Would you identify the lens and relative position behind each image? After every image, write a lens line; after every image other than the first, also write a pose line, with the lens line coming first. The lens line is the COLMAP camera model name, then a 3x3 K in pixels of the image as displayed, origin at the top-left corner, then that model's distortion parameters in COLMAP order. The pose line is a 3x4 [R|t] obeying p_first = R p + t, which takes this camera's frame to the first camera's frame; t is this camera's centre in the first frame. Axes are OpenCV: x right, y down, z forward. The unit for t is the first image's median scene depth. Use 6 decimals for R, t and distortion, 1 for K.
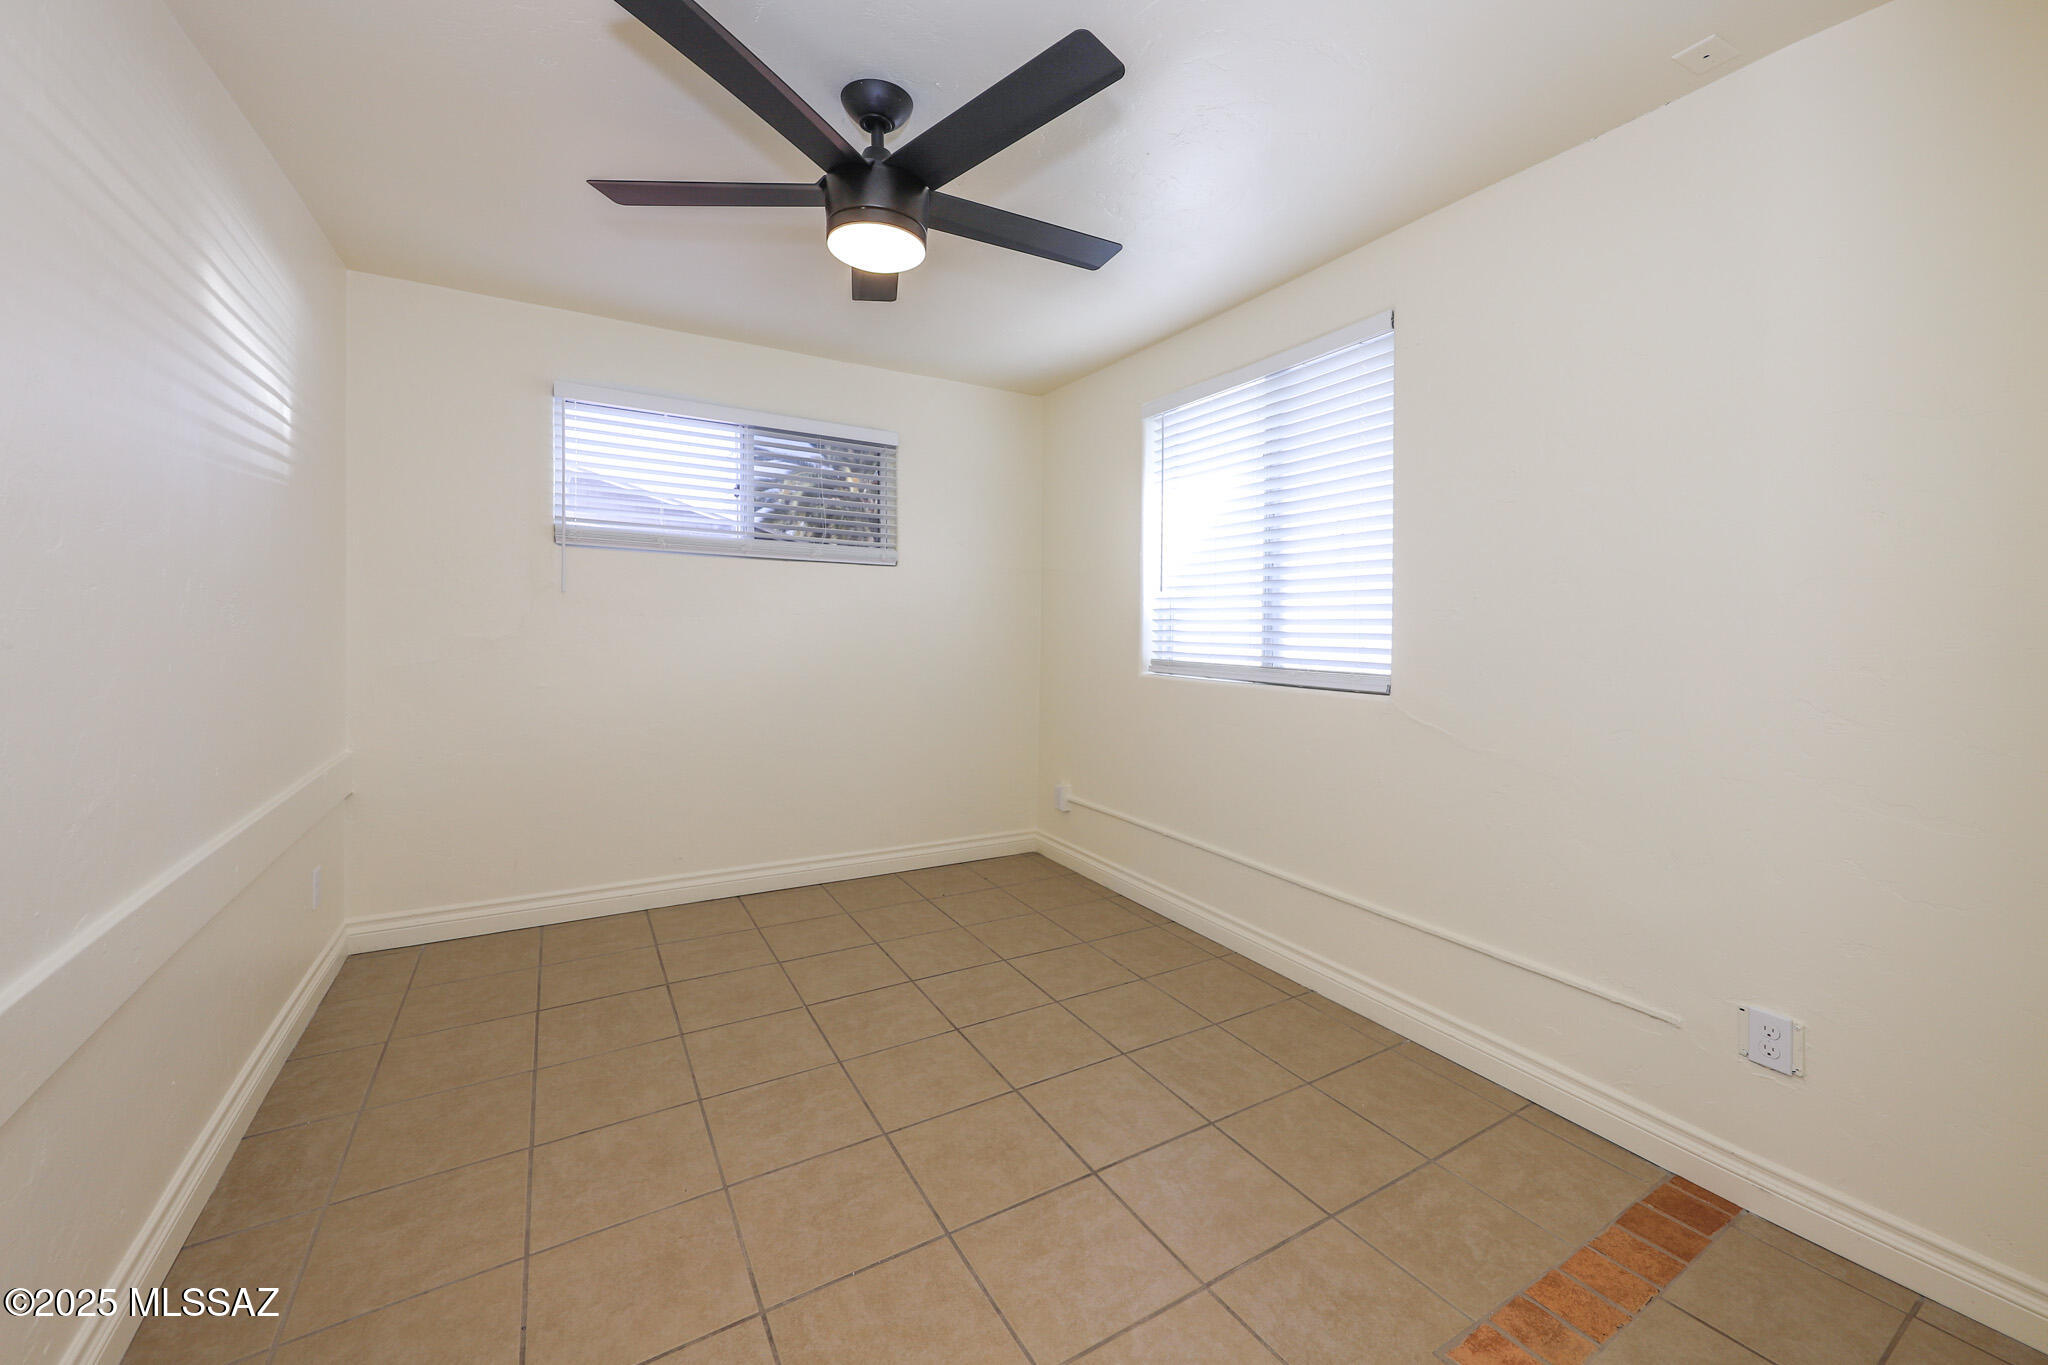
lens RADIAL K [[745.0, 0, 1024.0], [0, 745.0, 682.5], [0, 0, 1]] dist [0.000166, -0.000073]
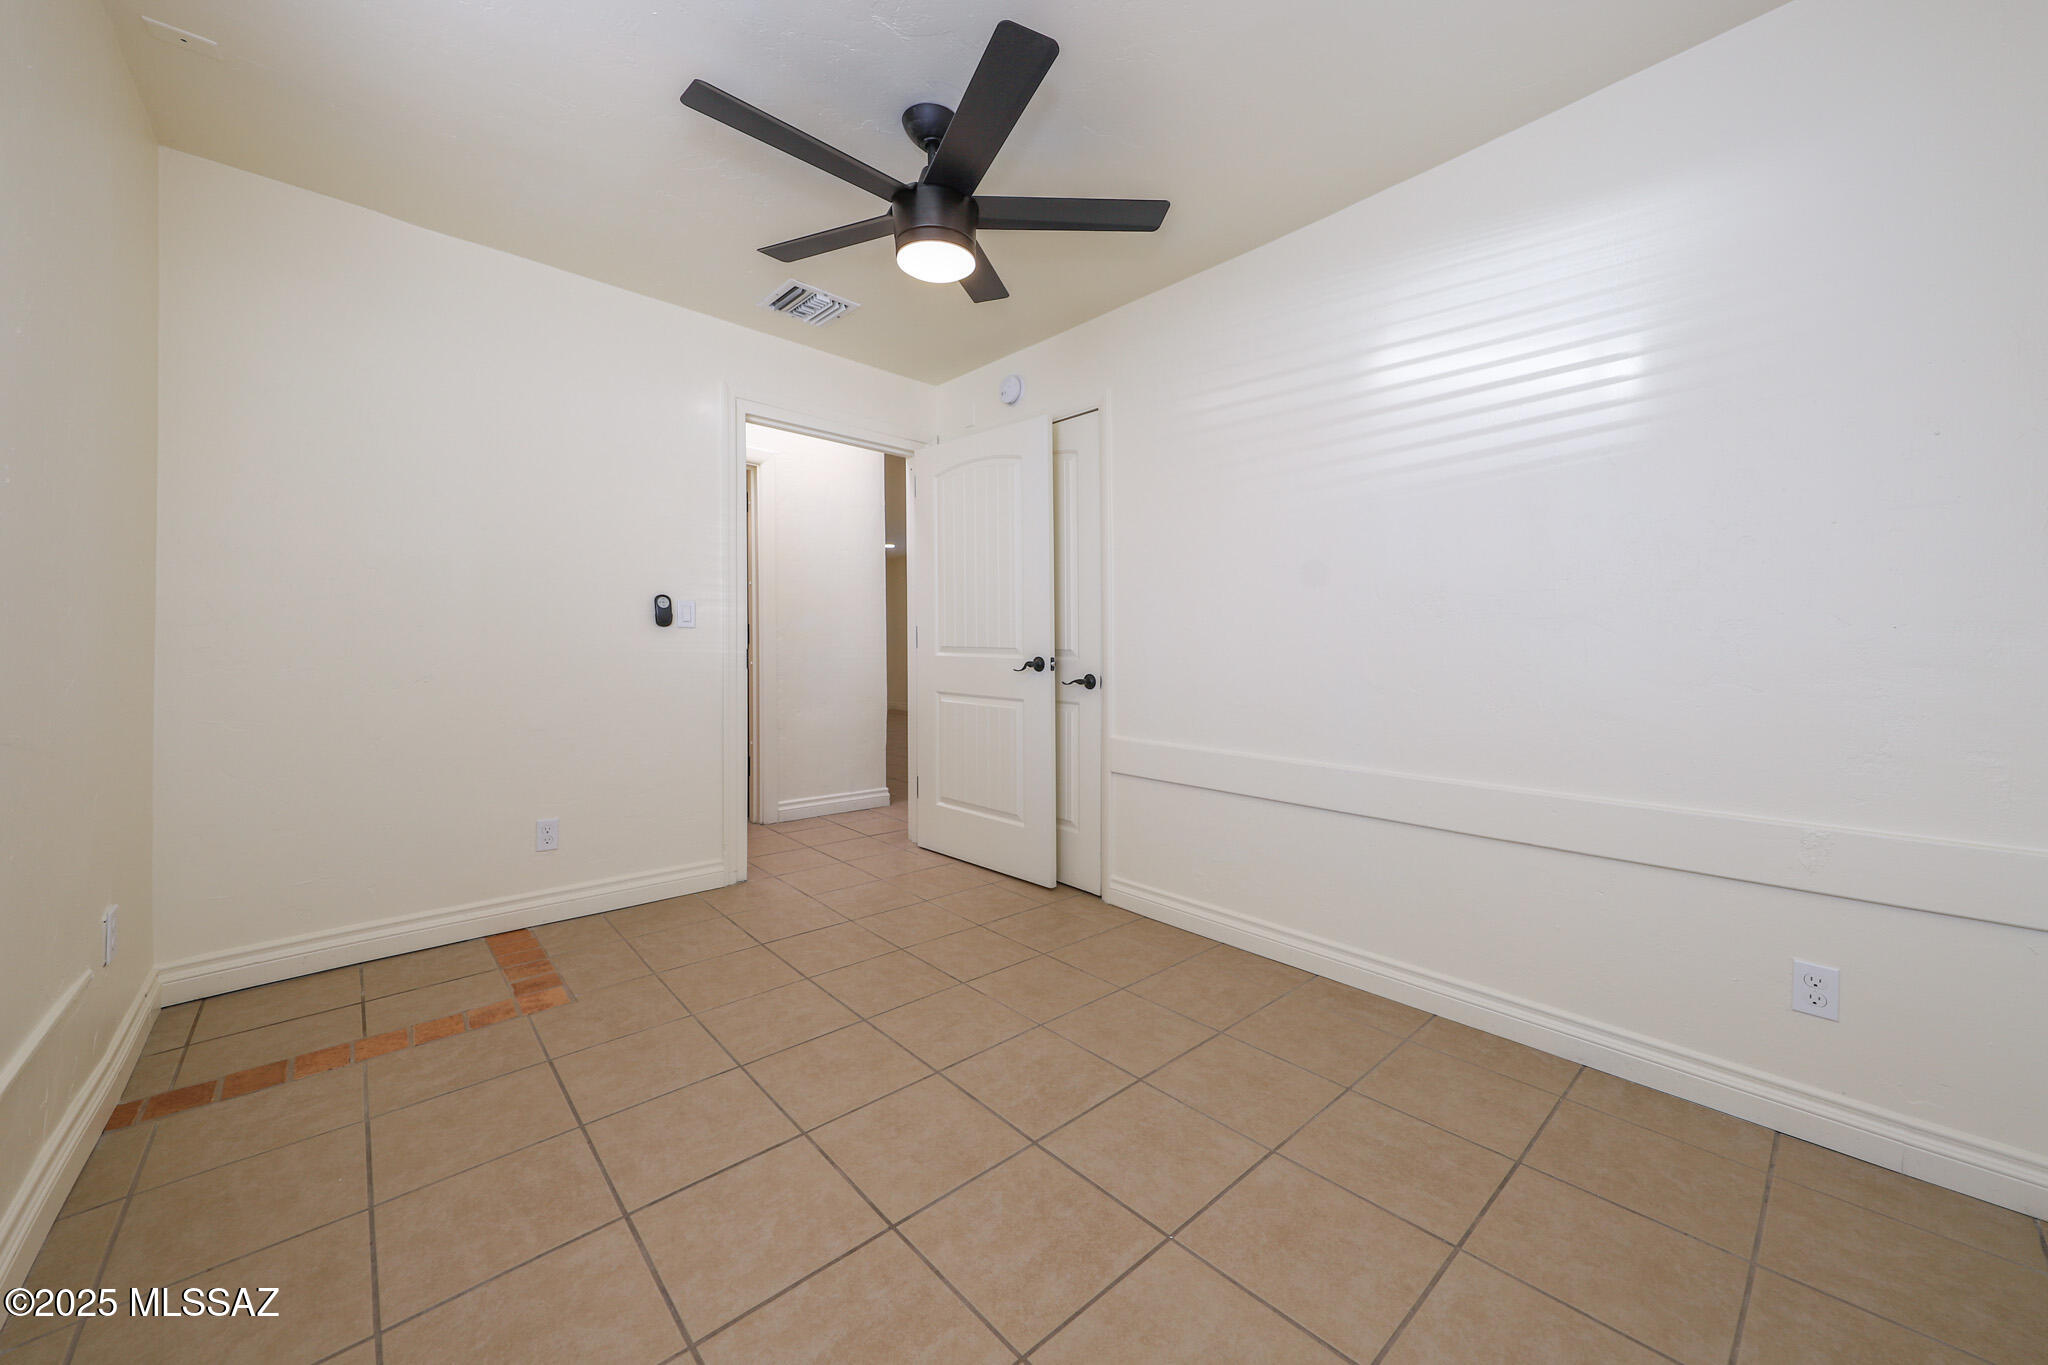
lens RADIAL K [[745.0, 0, 1024.0], [0, 745.0, 682.5], [0, 0, 1]] dist [0.000166, -0.000073]
pose [[-0.977708, -0.017453, -0.209245, -0.078681], [-0.040330, 0.993594, 0.105566, -0.064373], [0.206062, 0.111652, -0.972148, 2.080212]]
